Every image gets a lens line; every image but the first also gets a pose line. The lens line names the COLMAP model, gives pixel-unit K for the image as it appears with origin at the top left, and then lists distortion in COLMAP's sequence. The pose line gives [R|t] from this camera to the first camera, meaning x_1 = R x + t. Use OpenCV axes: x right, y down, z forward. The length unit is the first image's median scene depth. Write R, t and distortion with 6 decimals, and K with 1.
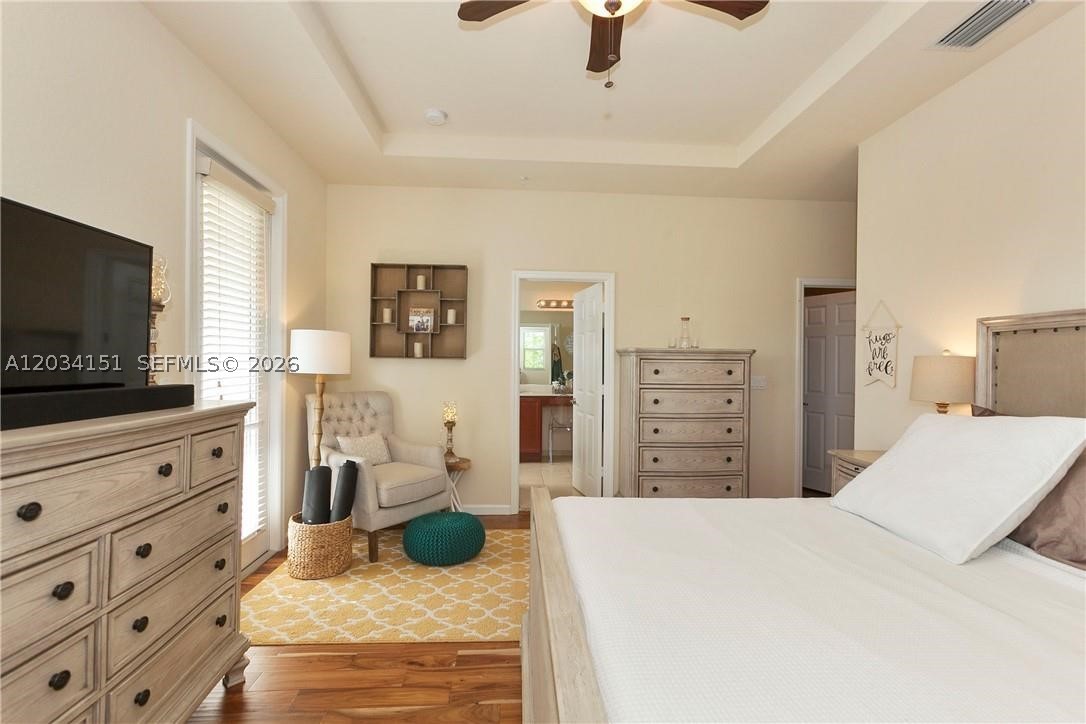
lens RADIAL K [[493.9, 0, 540.8], [0, 493.9, 378.3], [0, 0, 1]] dist [-0.035979, 0.014546]
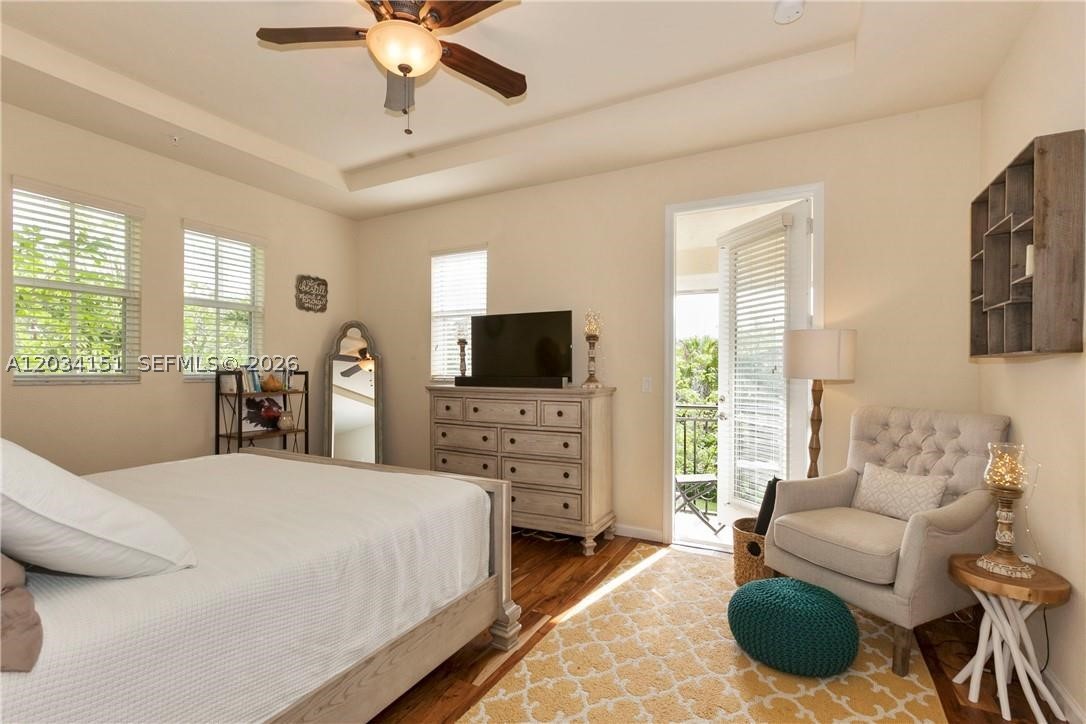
lens RADIAL K [[493.9, 0, 540.8], [0, 493.9, 378.3], [0, 0, 1]] dist [-0.035979, 0.014546]
pose [[-0.533059, 0.004459, -0.846066, 0.883197], [-0.032551, 0.999138, 0.025774, -0.030023], [0.845452, 0.041280, -0.532454, 1.702418]]
